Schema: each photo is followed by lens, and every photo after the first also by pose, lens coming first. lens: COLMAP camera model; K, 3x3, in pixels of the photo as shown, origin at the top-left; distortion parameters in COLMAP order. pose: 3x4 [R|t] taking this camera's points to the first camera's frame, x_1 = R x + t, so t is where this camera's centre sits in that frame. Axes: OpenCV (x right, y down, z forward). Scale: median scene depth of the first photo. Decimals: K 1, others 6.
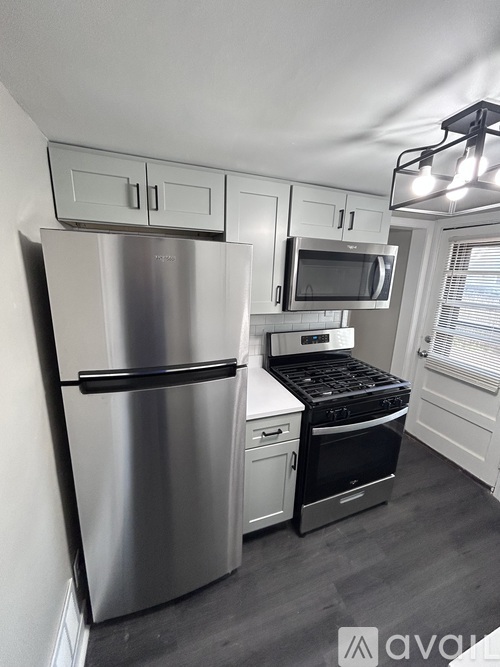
lens RADIAL K [[272.8, 0, 252.0], [0, 272.8, 333.5], [0, 0, 1]] dist [0.002920, 0.000327]
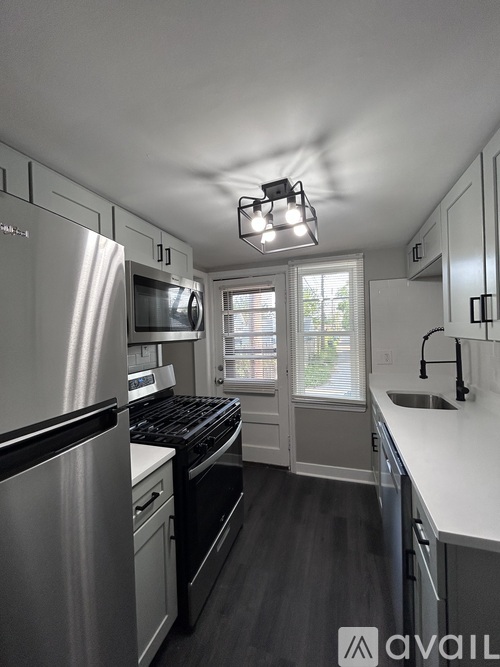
lens RADIAL K [[272.8, 0, 251.5], [0, 272.8, 333.3], [0, 0, 1]] dist [0.002920, 0.000327]
pose [[0.627127, -0.061168, 0.776512, -0.265756], [0.240173, 0.963523, -0.118069, 0.070656], [-0.740965, 0.260541, 0.618942, 0.190443]]
